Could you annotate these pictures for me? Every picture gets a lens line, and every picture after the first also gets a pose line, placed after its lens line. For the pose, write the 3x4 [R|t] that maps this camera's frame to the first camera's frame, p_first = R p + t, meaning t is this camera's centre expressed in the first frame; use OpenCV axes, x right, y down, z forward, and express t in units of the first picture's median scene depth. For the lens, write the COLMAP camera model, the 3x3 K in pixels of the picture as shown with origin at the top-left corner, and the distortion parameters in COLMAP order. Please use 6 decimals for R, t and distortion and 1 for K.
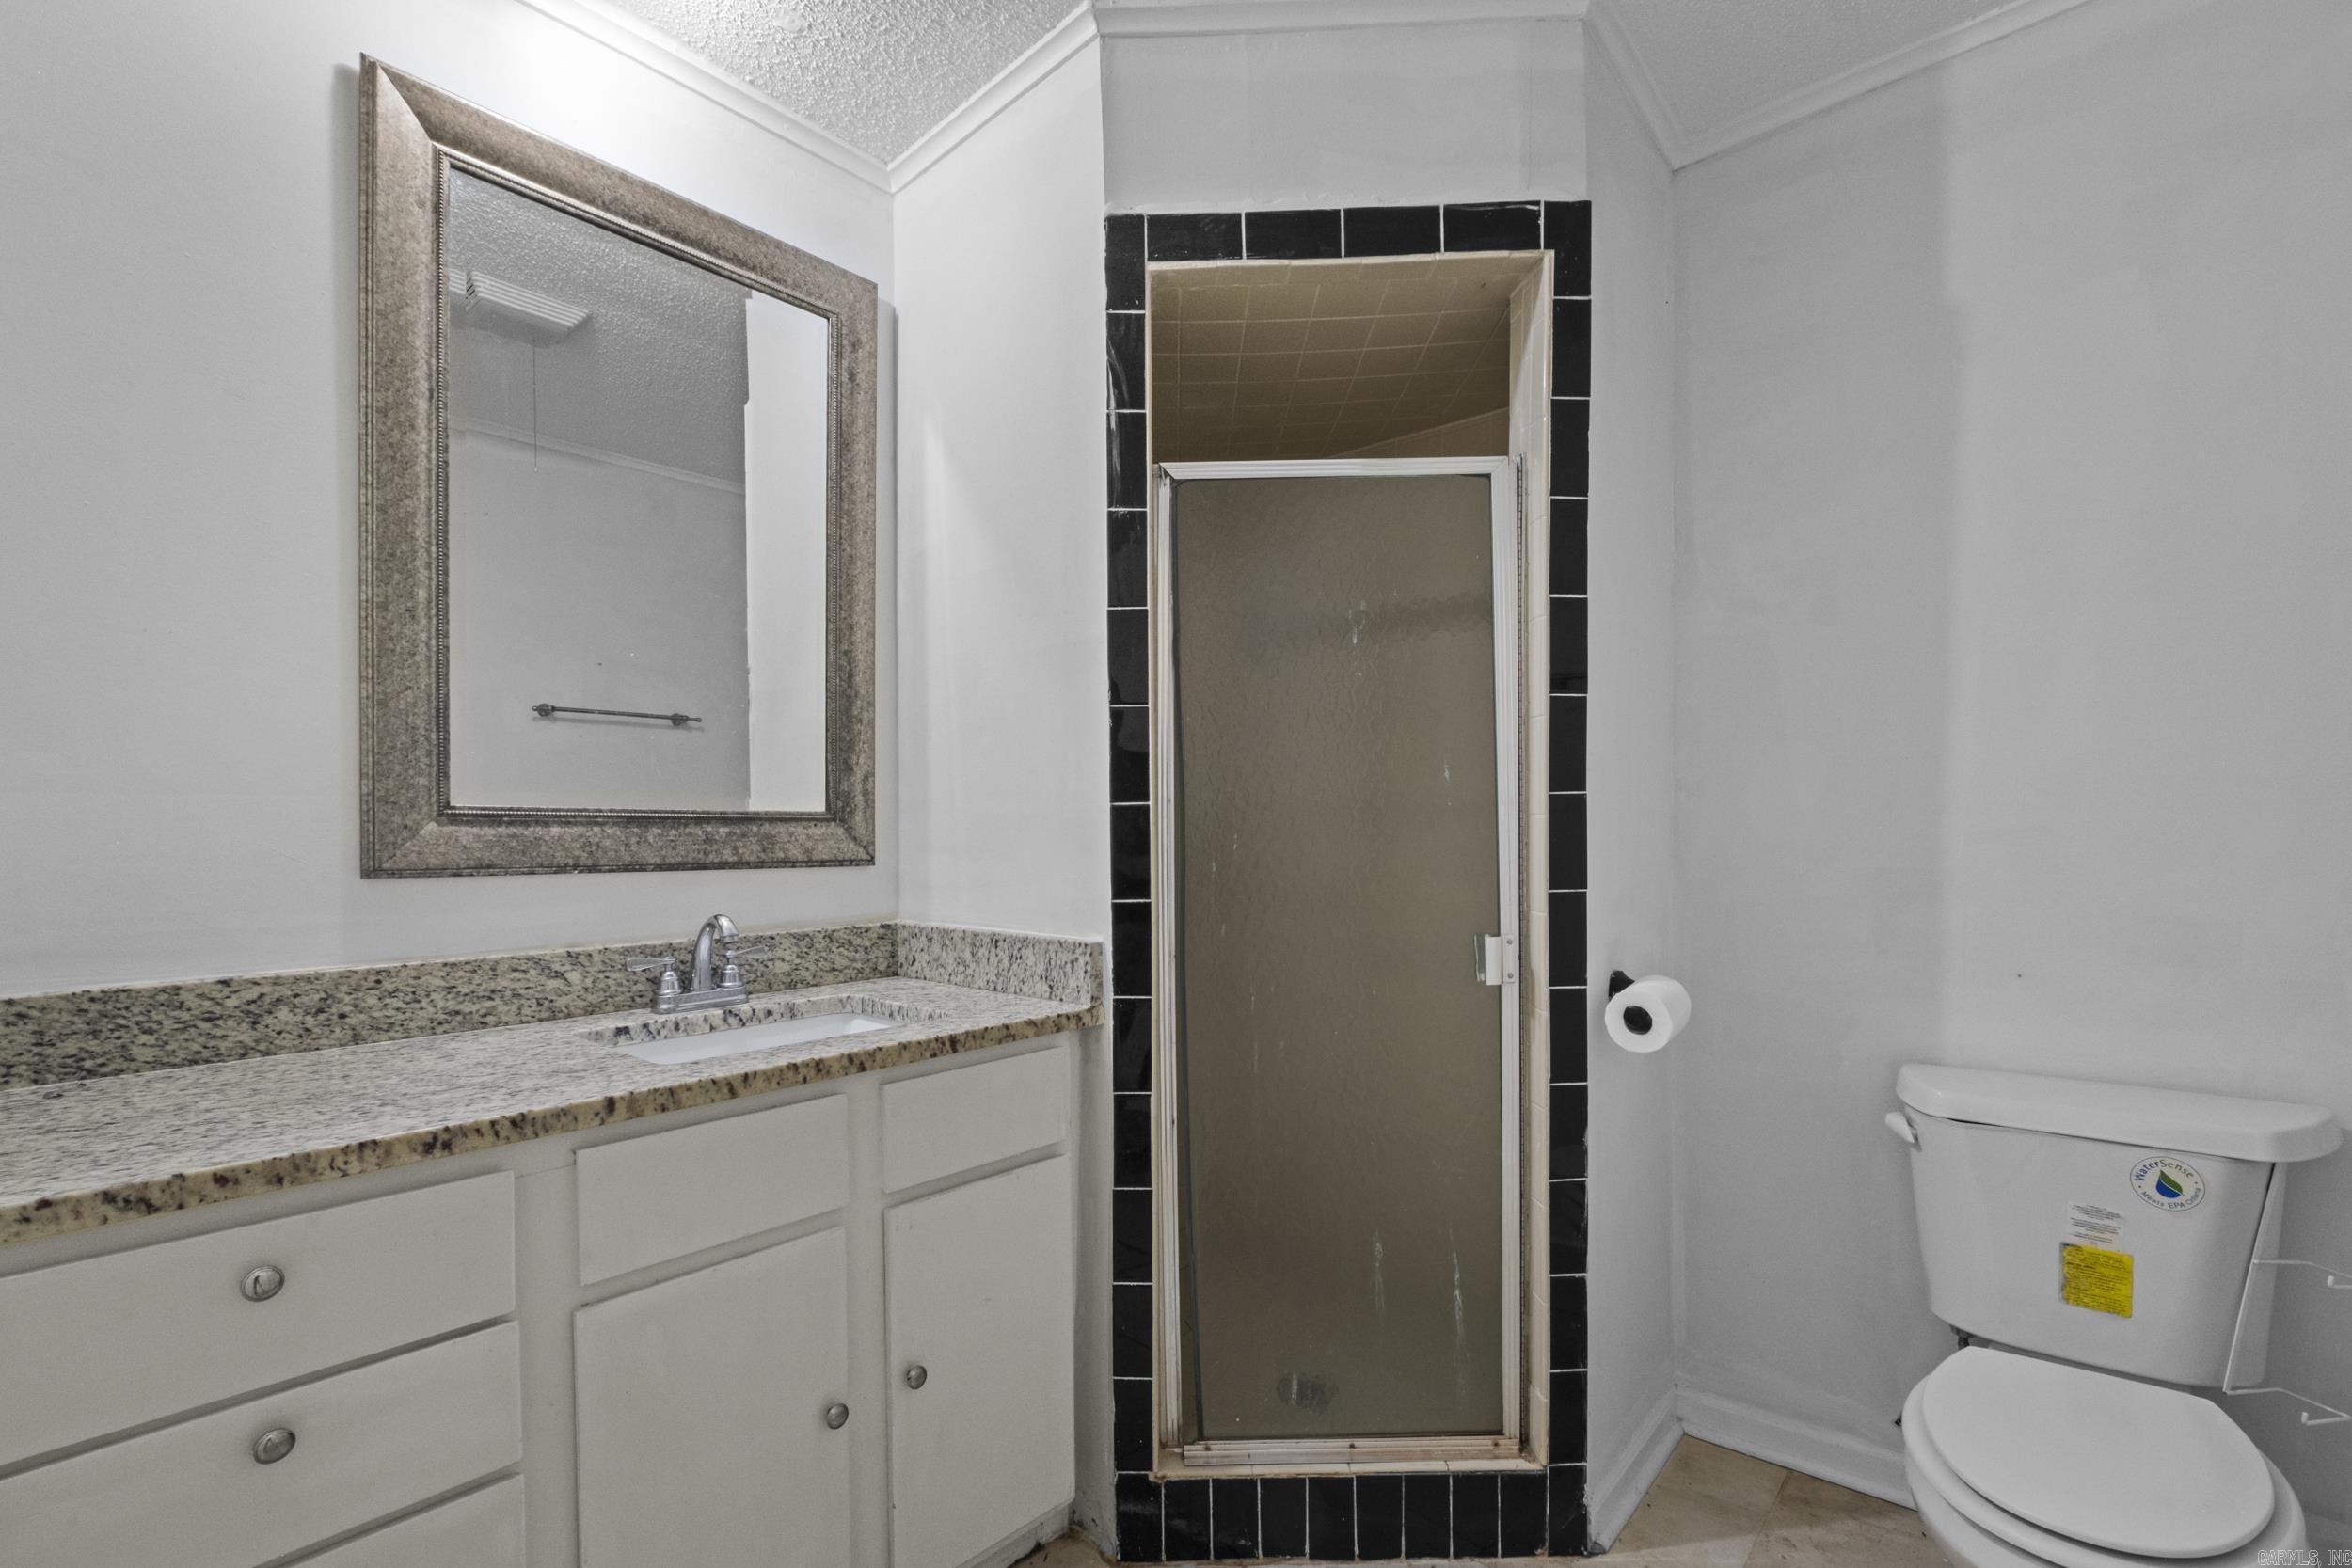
lens RADIAL K [[1021.0, 0, 1140.5], [0, 1021.0, 832.5], [0, 0, 1]] dist [-0.007439, 0.000108]
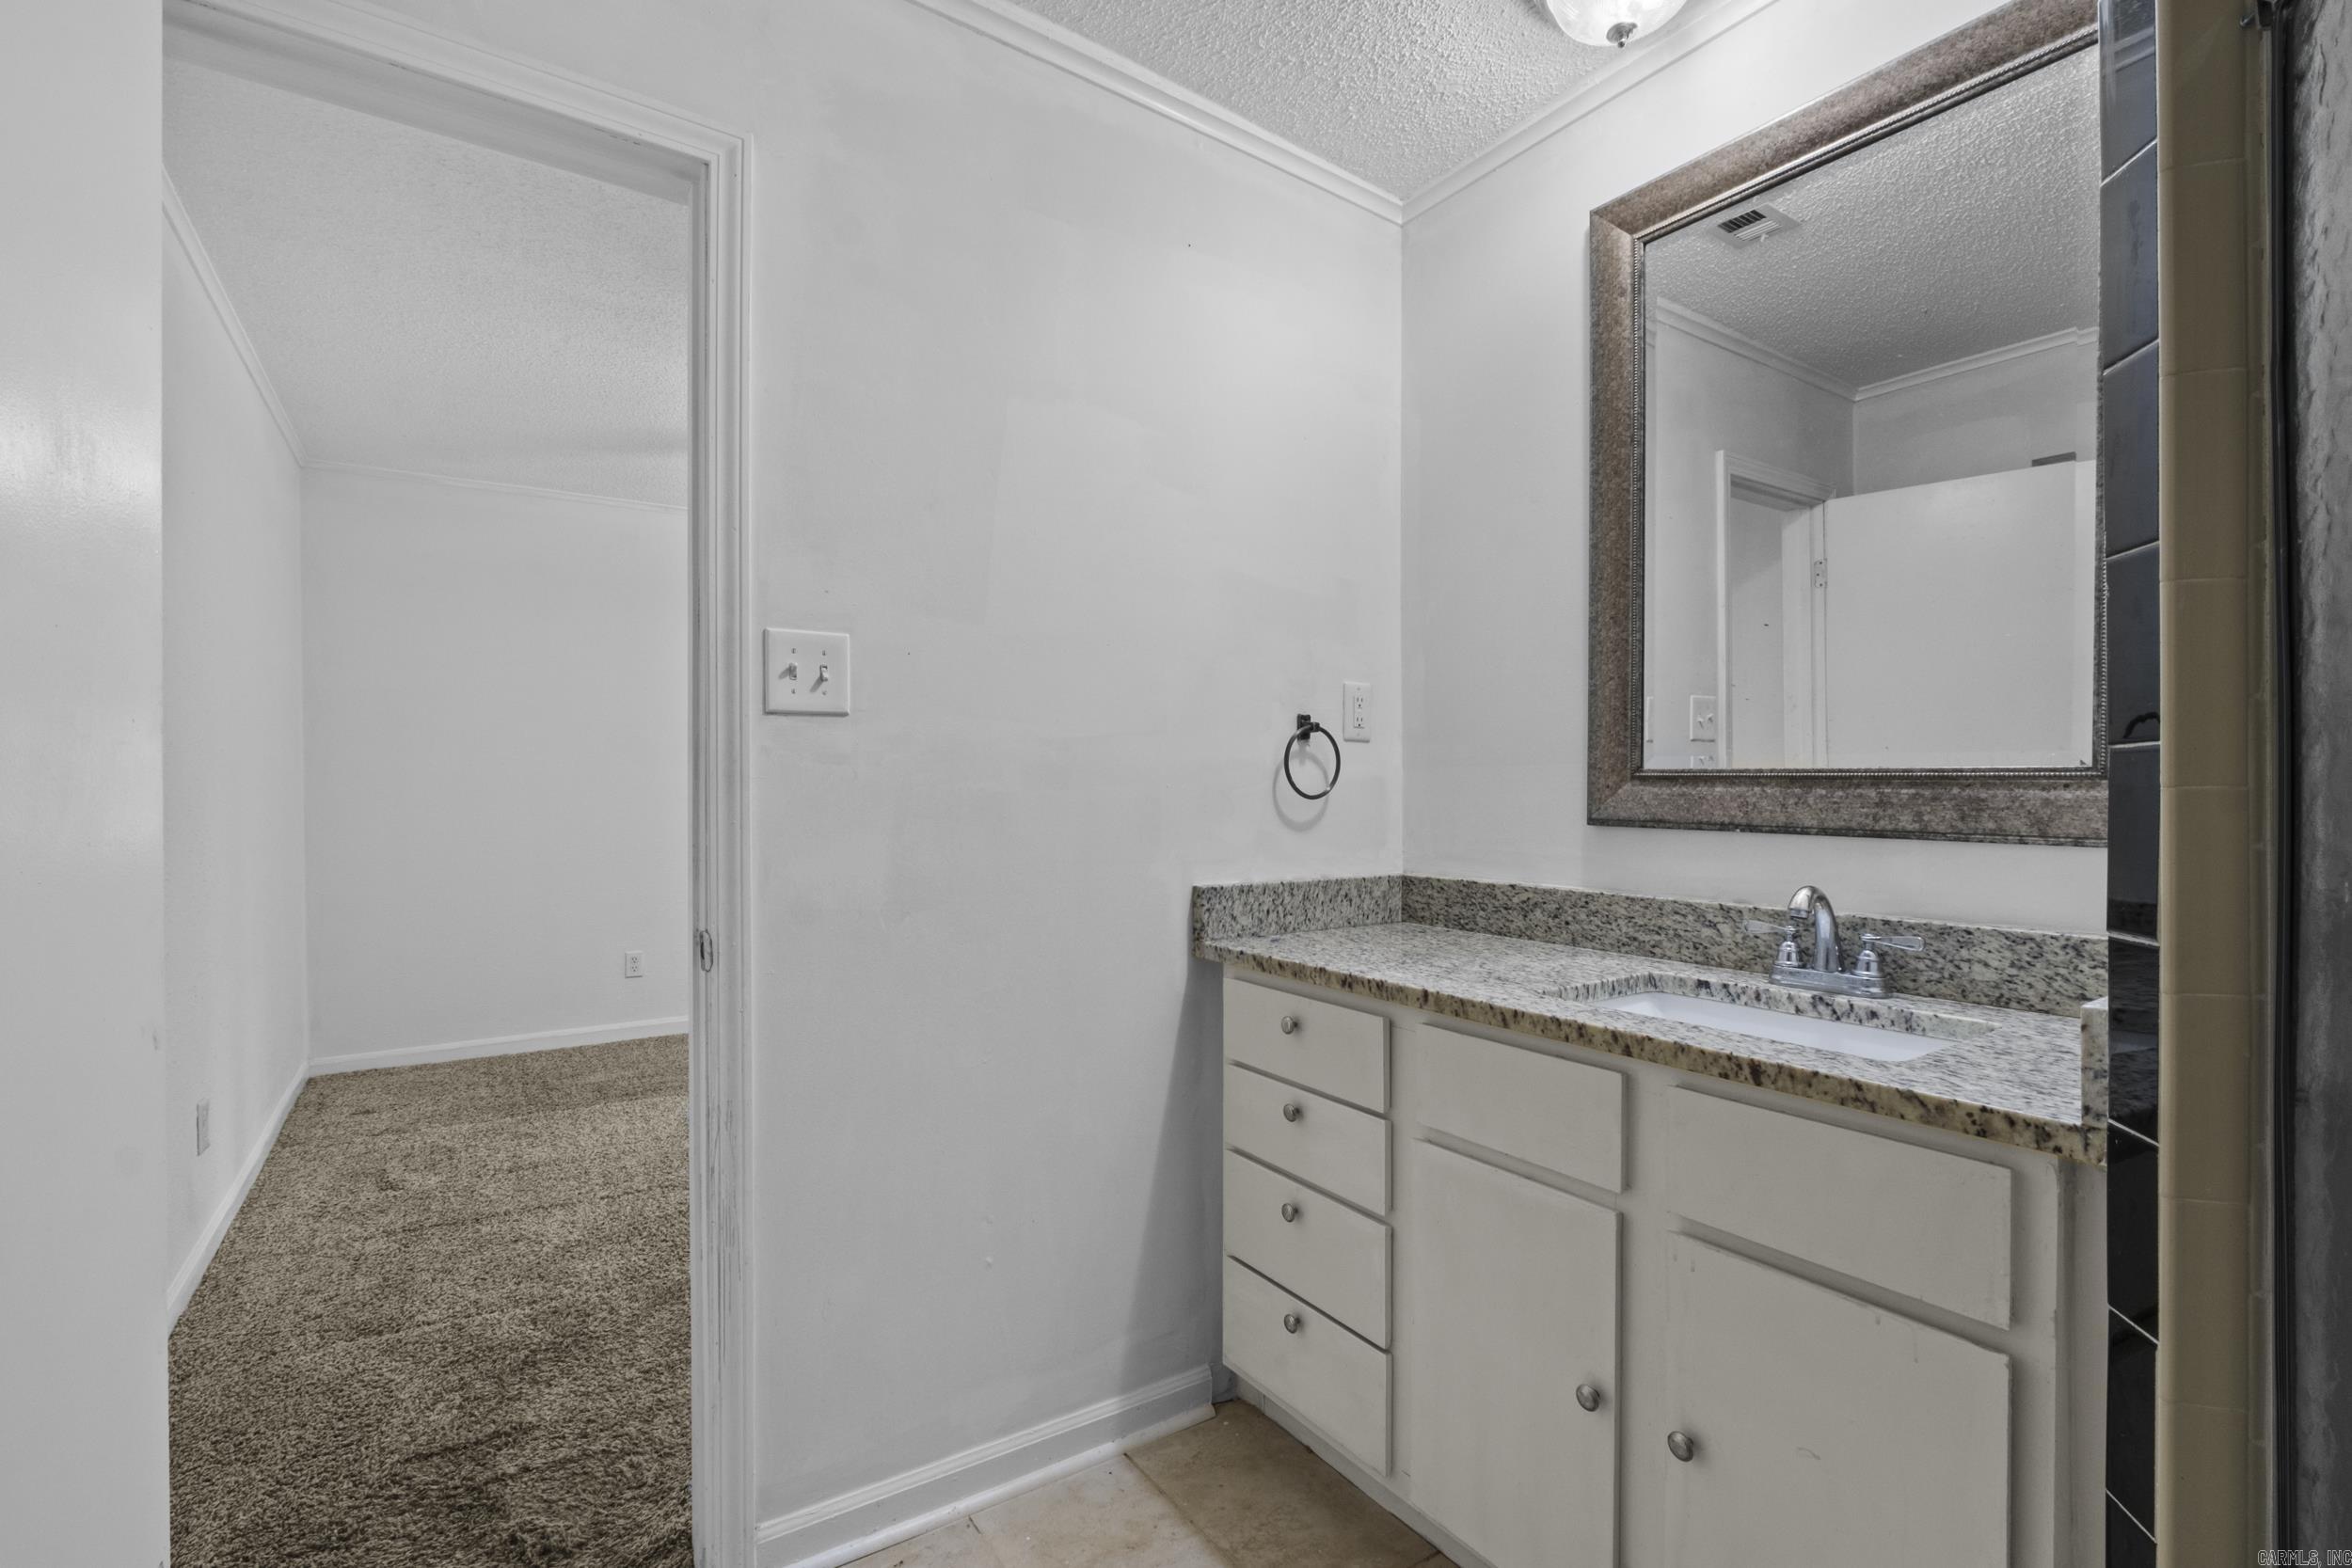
lens RADIAL K [[1021.0, 0, 1170.1], [0, 1021.0, 783.4], [0, 0, 1]] dist [-0.007439, 0.000108]
pose [[-0.210290, 0.001407, -0.977638, 0.610761], [-0.005787, 0.999980, 0.002684, -0.009084], [0.977622, 0.006222, -0.210278, 0.678842]]
